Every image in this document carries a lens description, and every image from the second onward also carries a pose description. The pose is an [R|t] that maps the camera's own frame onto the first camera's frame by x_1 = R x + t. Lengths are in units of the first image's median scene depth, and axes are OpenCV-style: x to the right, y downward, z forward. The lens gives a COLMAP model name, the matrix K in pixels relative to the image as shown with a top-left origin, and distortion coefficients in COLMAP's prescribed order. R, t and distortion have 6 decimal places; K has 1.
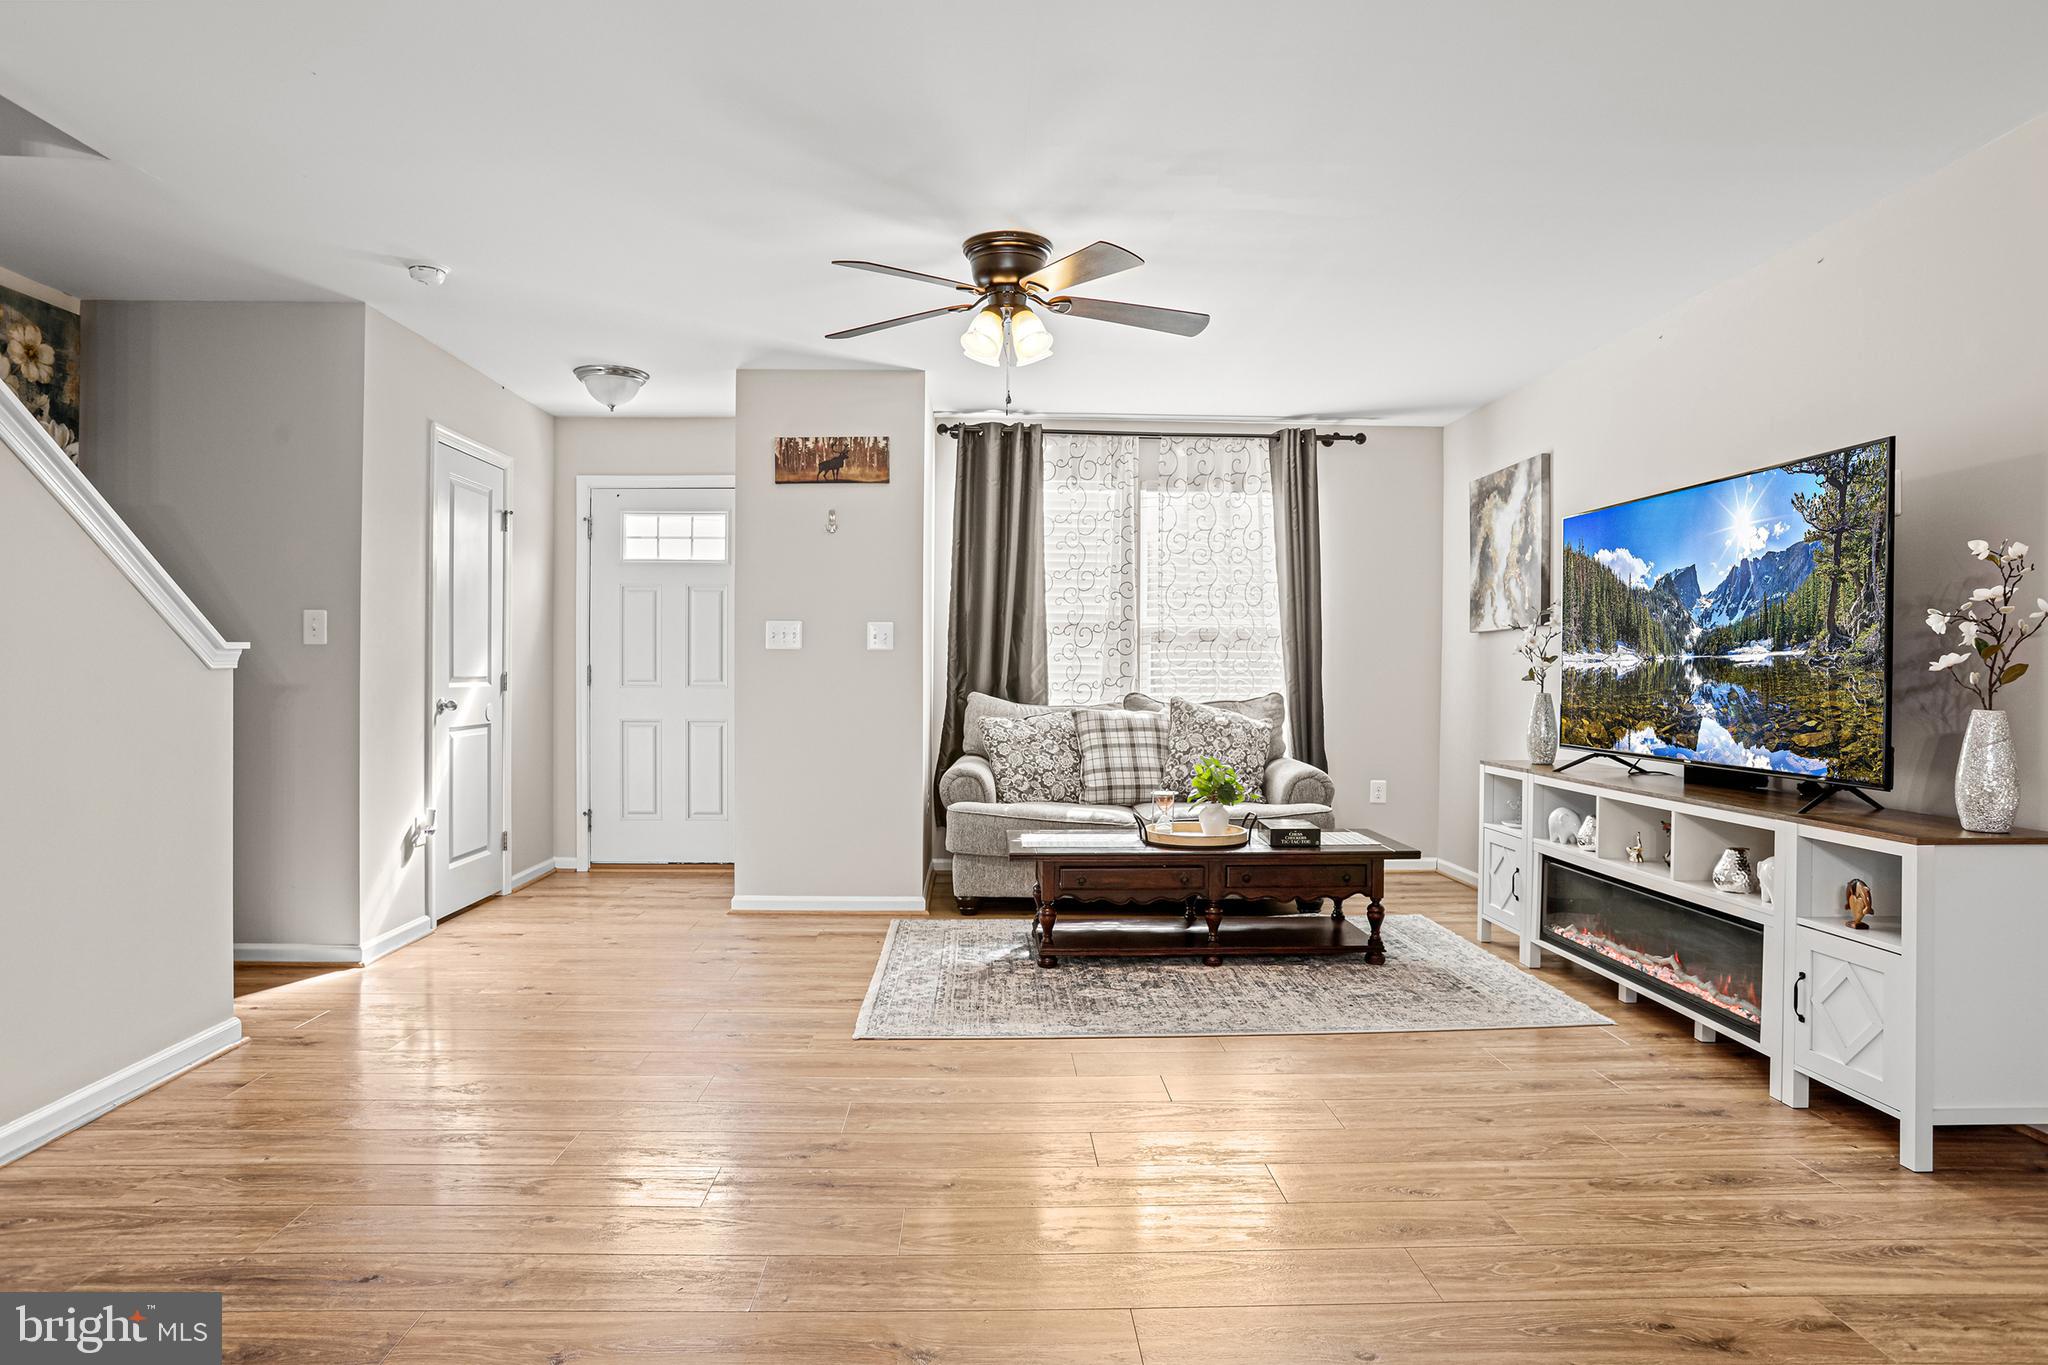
lens RADIAL K [[1211.2, 0, 1049.4], [0, 1211.2, 682.8], [0, 0, 1]] dist [-0.066263, 0.067944]
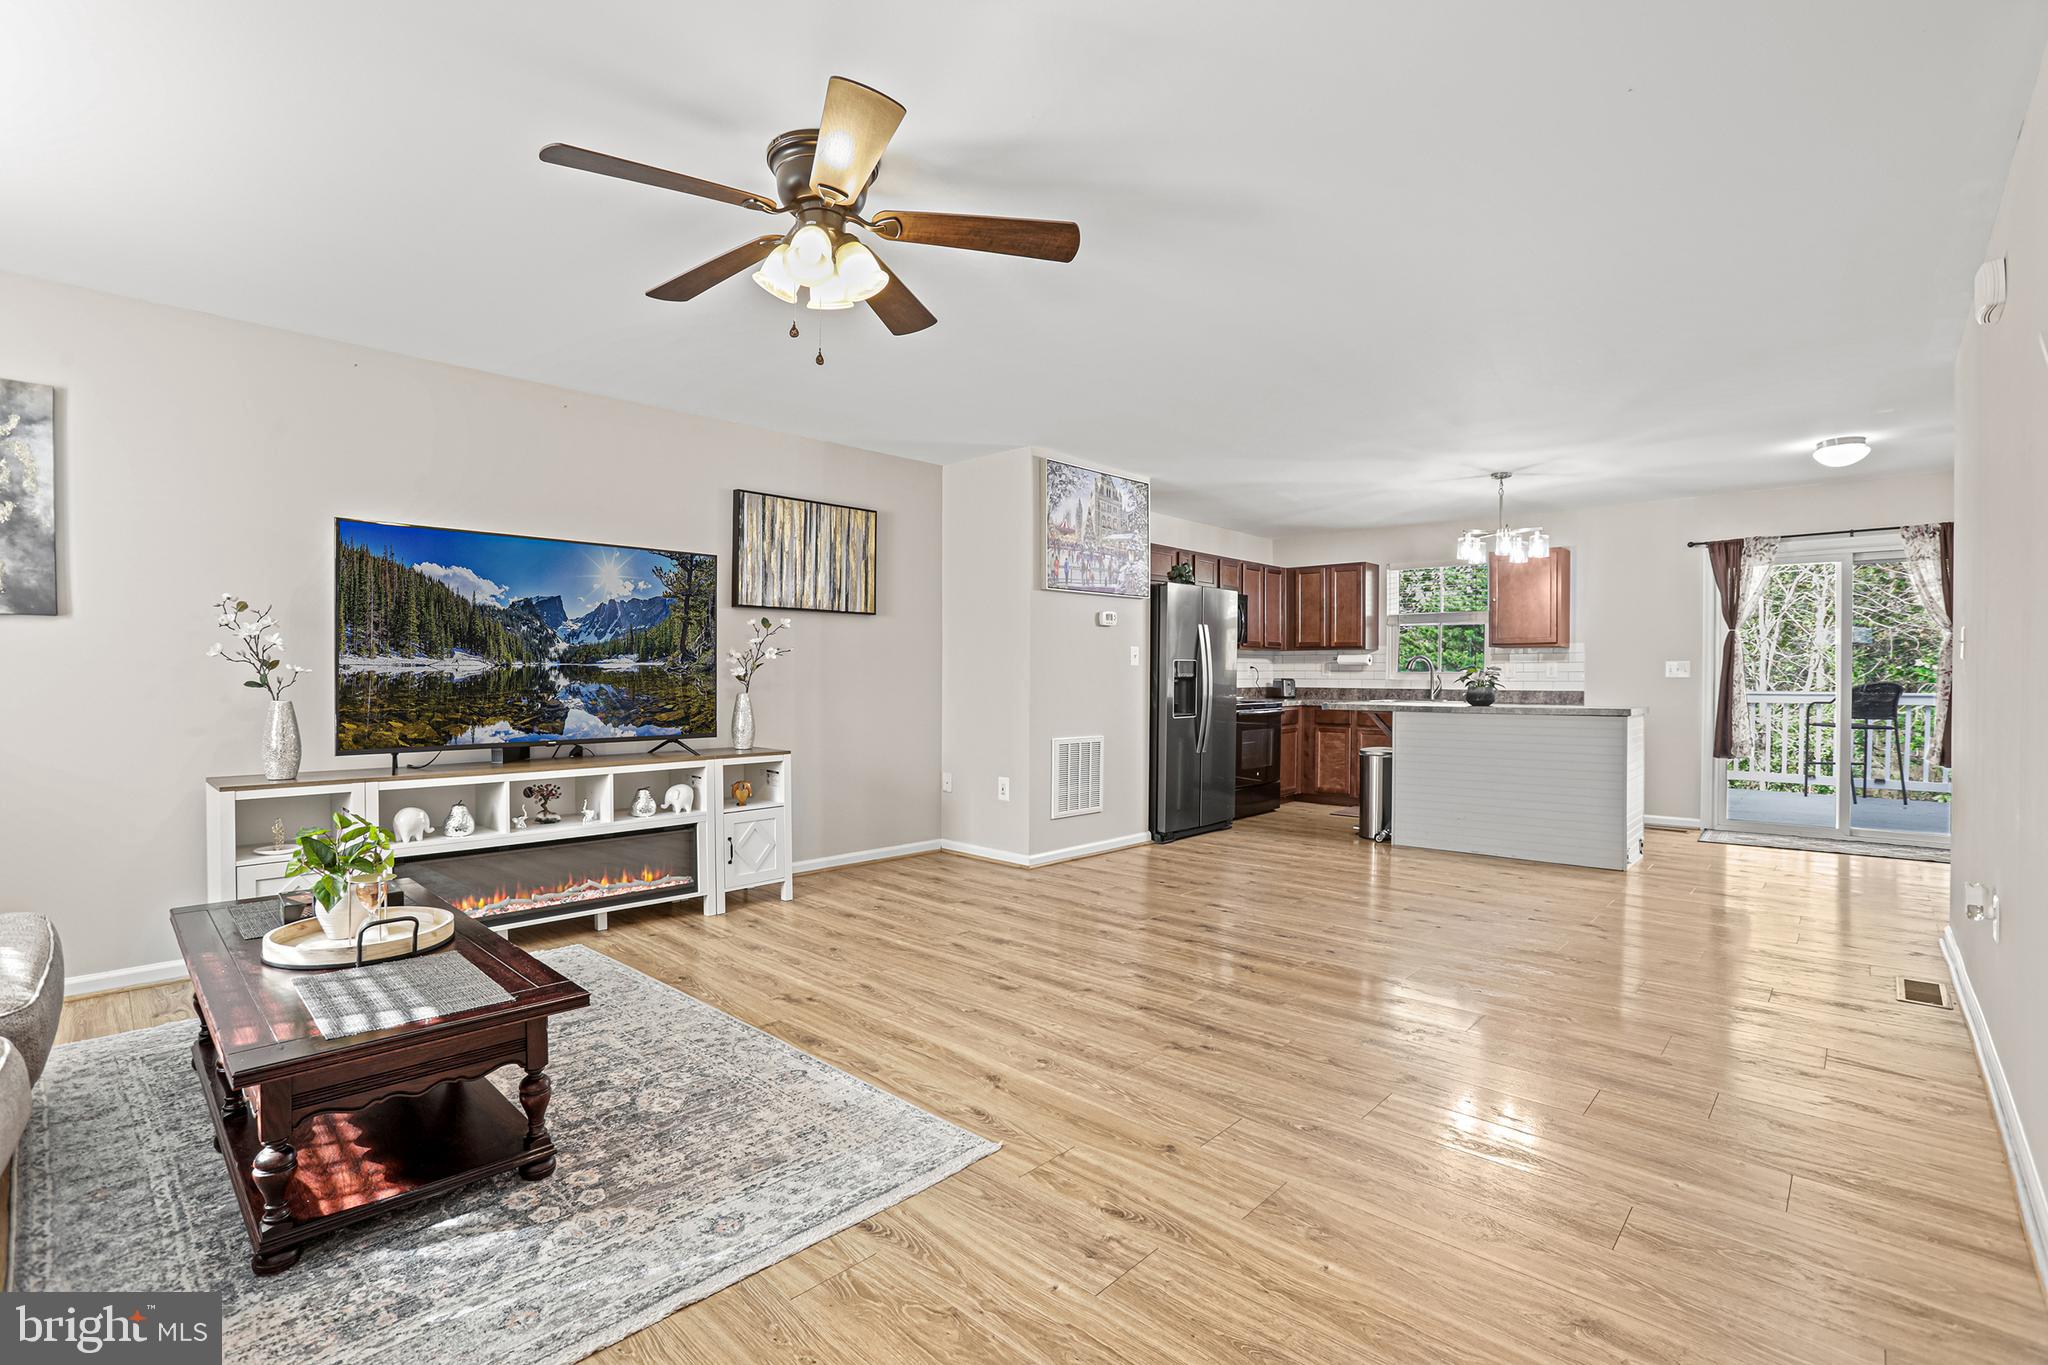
lens RADIAL K [[965.6, 0, 1024.0], [0, 965.6, 682.5], [0, 0, 1]] dist [-0.043045, 0.016385]
pose [[-0.677972, -0.001014, 0.735087, -0.573146], [0.009273, 0.999908, 0.009932, -0.007007], [-0.735030, 0.013550, -0.677900, 1.284524]]
